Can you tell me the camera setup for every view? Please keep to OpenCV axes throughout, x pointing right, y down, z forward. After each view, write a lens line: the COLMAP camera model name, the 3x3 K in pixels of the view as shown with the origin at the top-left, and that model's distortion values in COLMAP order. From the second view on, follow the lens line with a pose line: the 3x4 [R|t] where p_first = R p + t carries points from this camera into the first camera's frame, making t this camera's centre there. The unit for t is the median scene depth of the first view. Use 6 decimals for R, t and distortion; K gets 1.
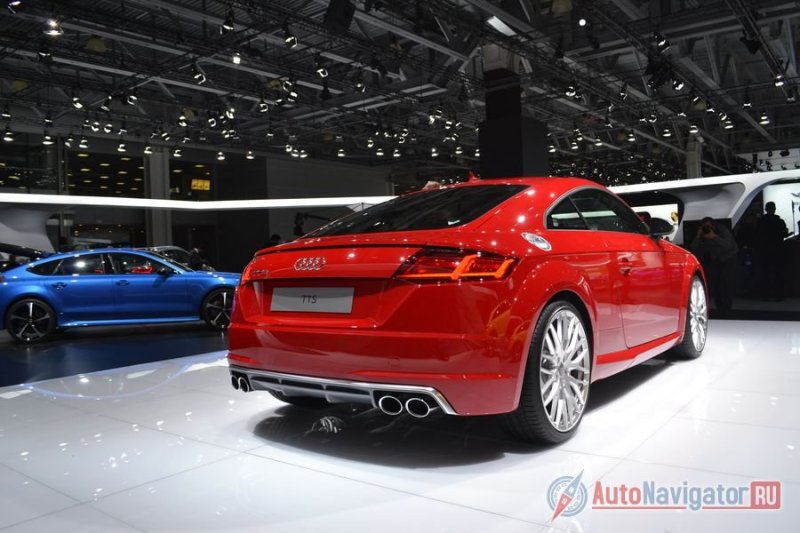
lens RADIAL K [[641.9, 0, 400.0], [0, 641.9, 266.5], [0, 0, 1]] dist [-0.079710, 0.004823]
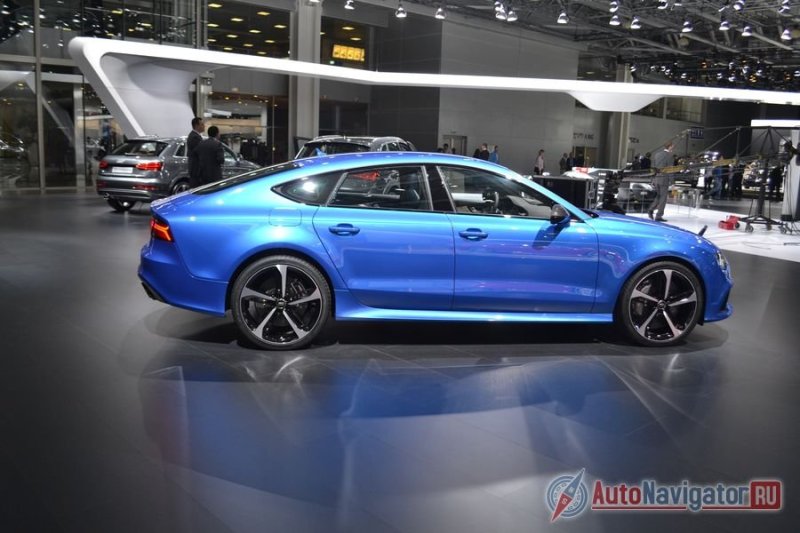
lens RADIAL K [[702.3, 0, 400.0], [0, 702.3, 266.5], [0, 0, 1]] dist [-0.057312, -0.001061]
pose [[0.982912, 0.104035, -0.151856, -0.395240], [-0.079602, 0.984074, 0.158942, -0.026365], [0.165973, -0.144138, 0.975540, 0.471198]]
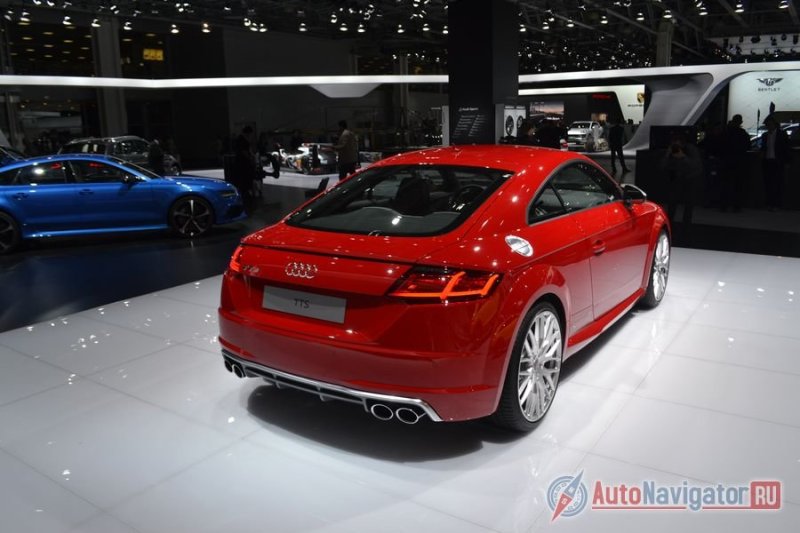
lens RADIAL K [[643.0, 0, 403.0], [0, 643.0, 267.6], [0, 0, 1]] dist [-0.084511, 0.014322]
pose [[0.997899, 0.002044, 0.064764, -0.012239], [-0.015006, 0.979619, 0.200306, -0.059435], [-0.063034, -0.200857, 0.977591, -0.004642]]
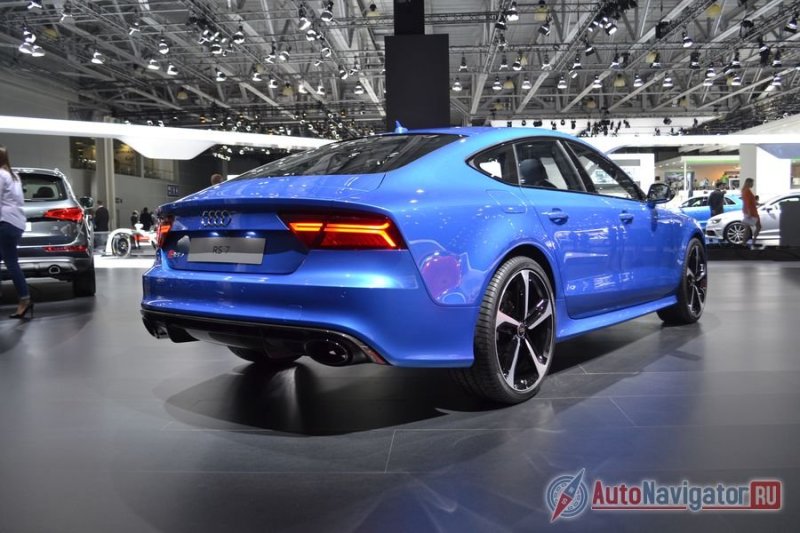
lens RADIAL K [[714.2, 0, 400.0], [0, 714.2, 266.5], [0, 0, 1]] dist [-0.016583, -0.003888]
pose [[0.826401, -0.013528, 0.562920, -0.770452], [-0.004568, 0.999517, 0.030727, 0.042603], [-0.563064, -0.027965, 0.825940, 0.685309]]
